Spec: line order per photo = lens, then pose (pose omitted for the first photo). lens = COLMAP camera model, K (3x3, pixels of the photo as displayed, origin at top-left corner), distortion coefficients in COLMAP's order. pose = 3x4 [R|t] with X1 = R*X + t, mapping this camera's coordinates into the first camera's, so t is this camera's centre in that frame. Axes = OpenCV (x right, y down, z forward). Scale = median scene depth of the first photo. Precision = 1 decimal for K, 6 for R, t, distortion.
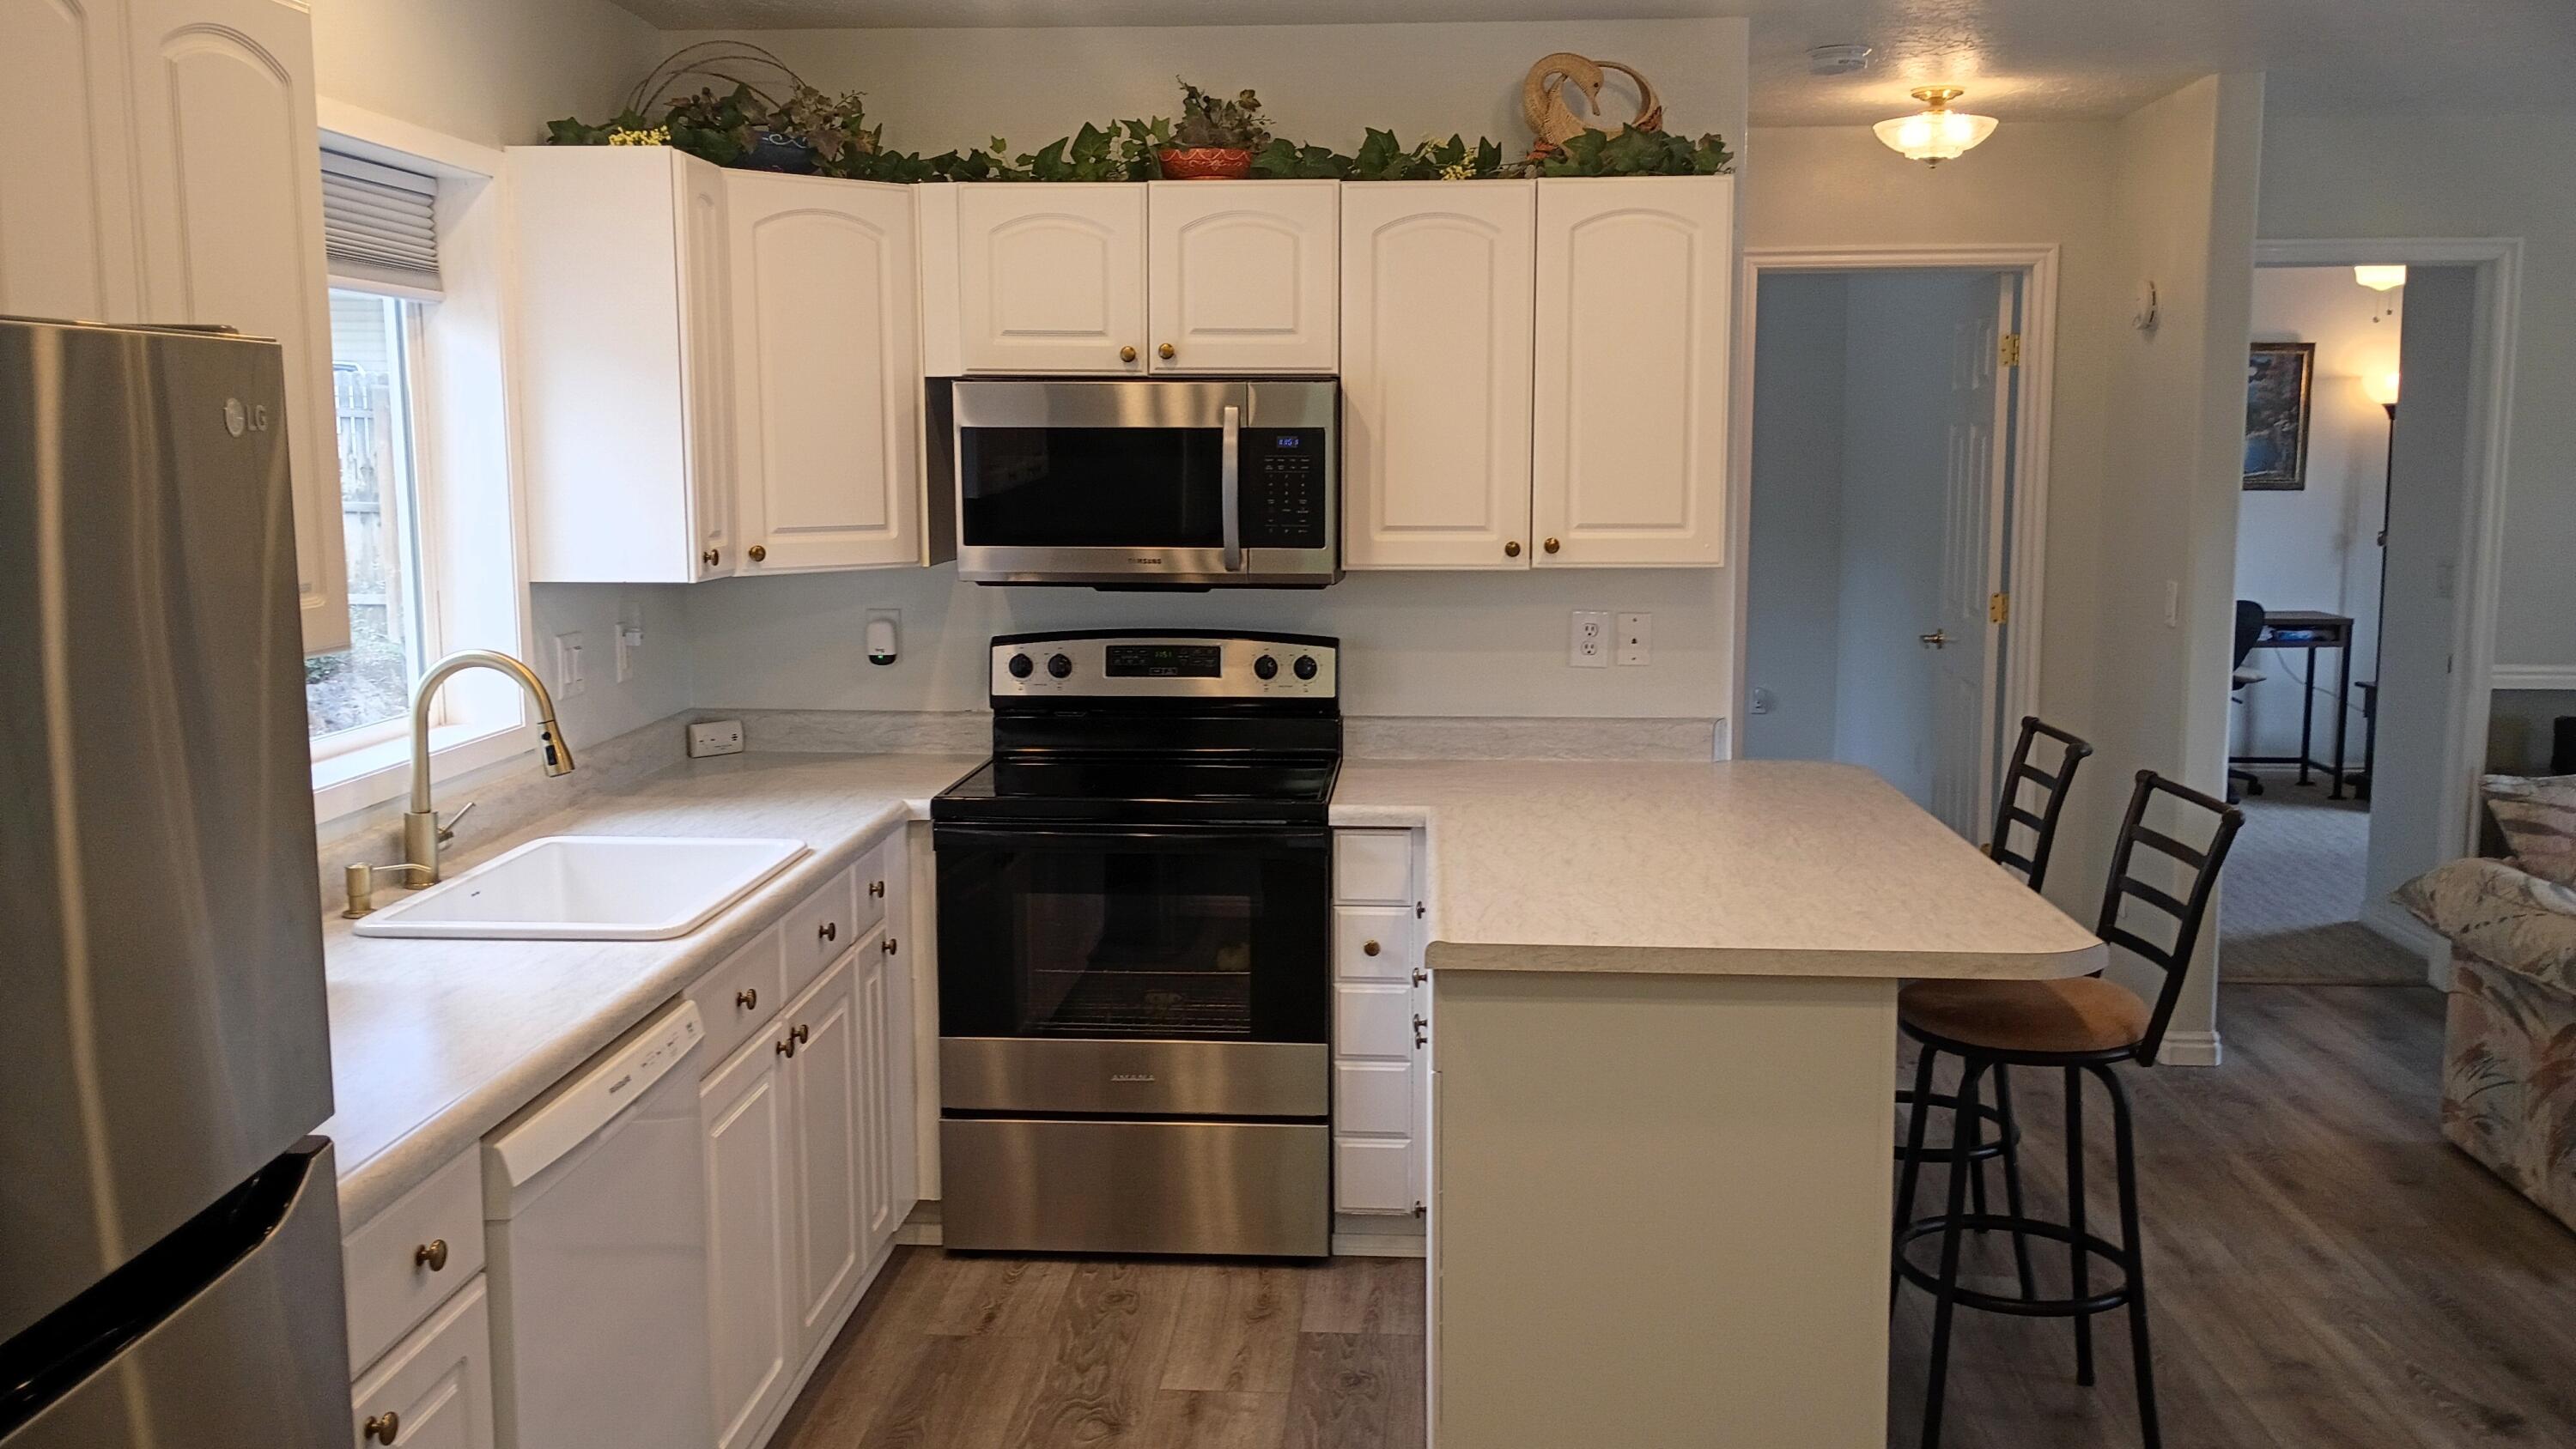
lens RADIAL K [[2132.3, 0, 1278.9], [0, 2132.3, 722.8], [0, 0, 1]] dist [0.043981, -0.053613]
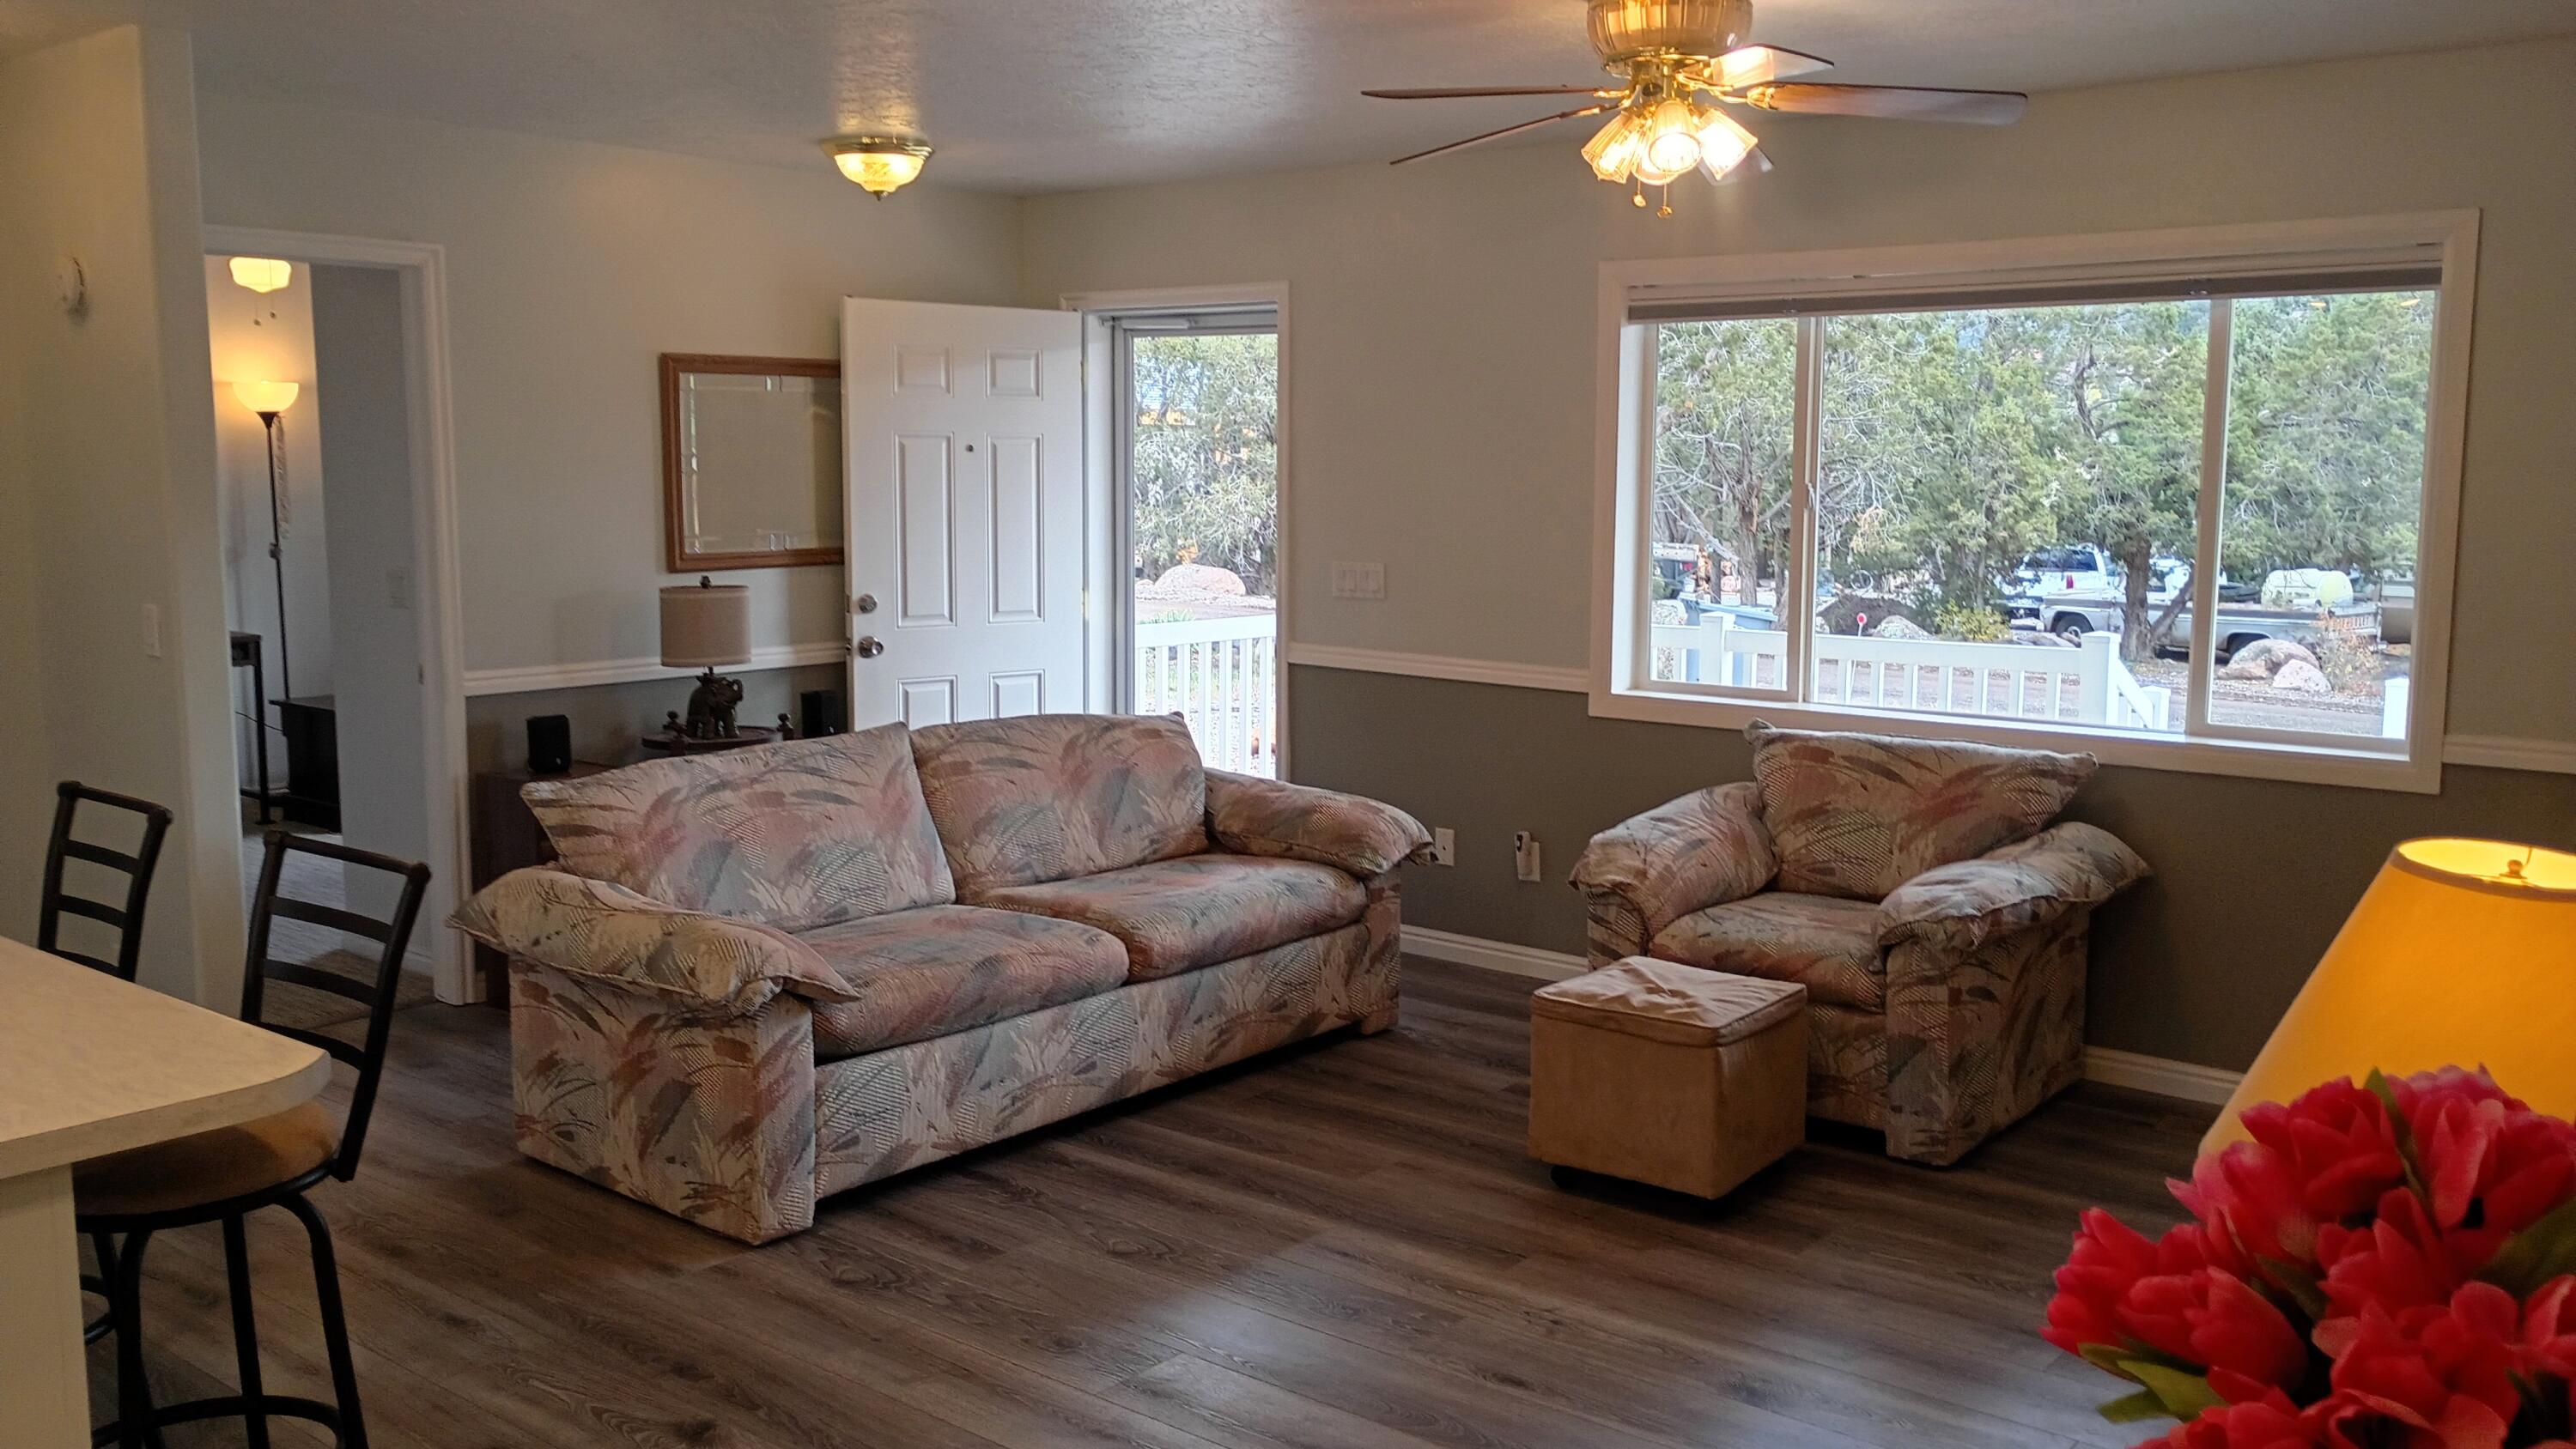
lens RADIAL K [[2132.3, 0, 1291.5], [0, 2132.3, 715.9], [0, 0, 1]] dist [0.043981, -0.053613]
pose [[0.577181, -0.095641, 0.810997, -0.034874], [0.103637, 0.993667, 0.043425, -0.014213], [-0.810013, 0.058985, 0.583437, 0.150791]]
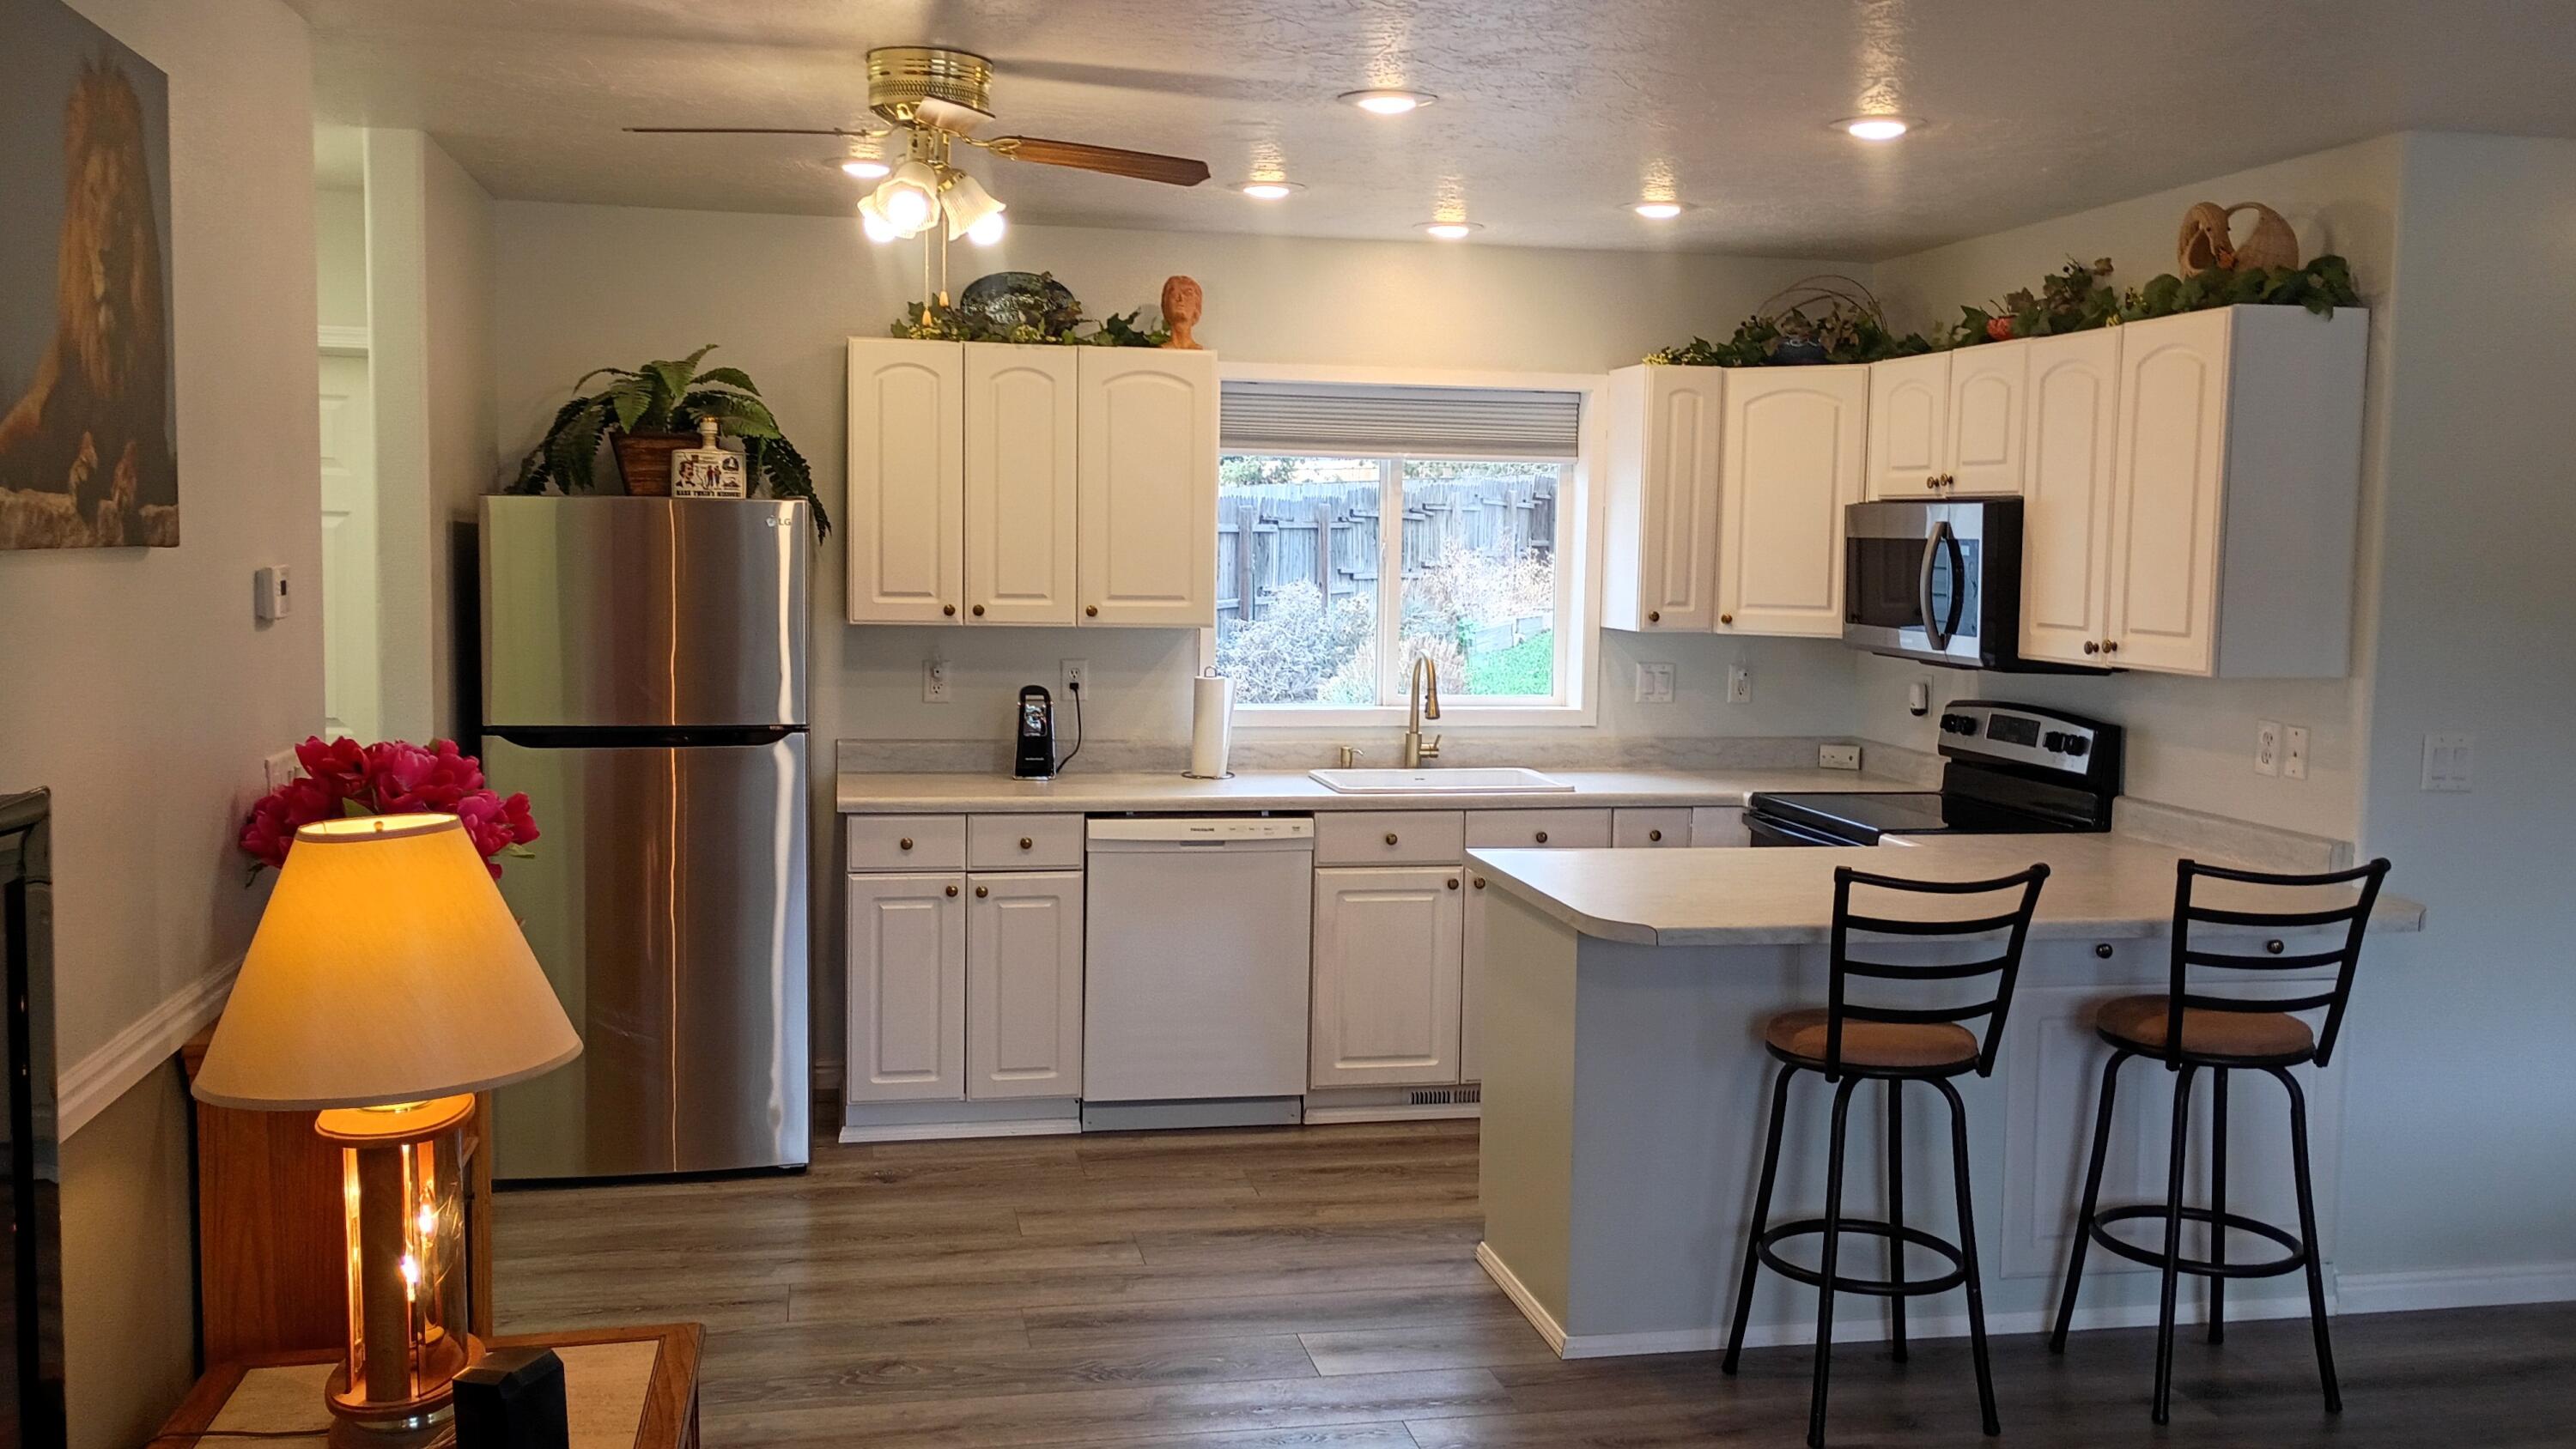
lens RADIAL K [[2132.3, 0, 1214.1], [0, 2132.3, 706.9], [0, 0, 1]] dist [0.043981, -0.053613]
pose [[0.232311, 0.083783, -0.969026, 1.077833], [-0.143139, 0.988380, 0.051141, -0.041148], [0.962051, 0.126825, 0.241605, 0.275470]]
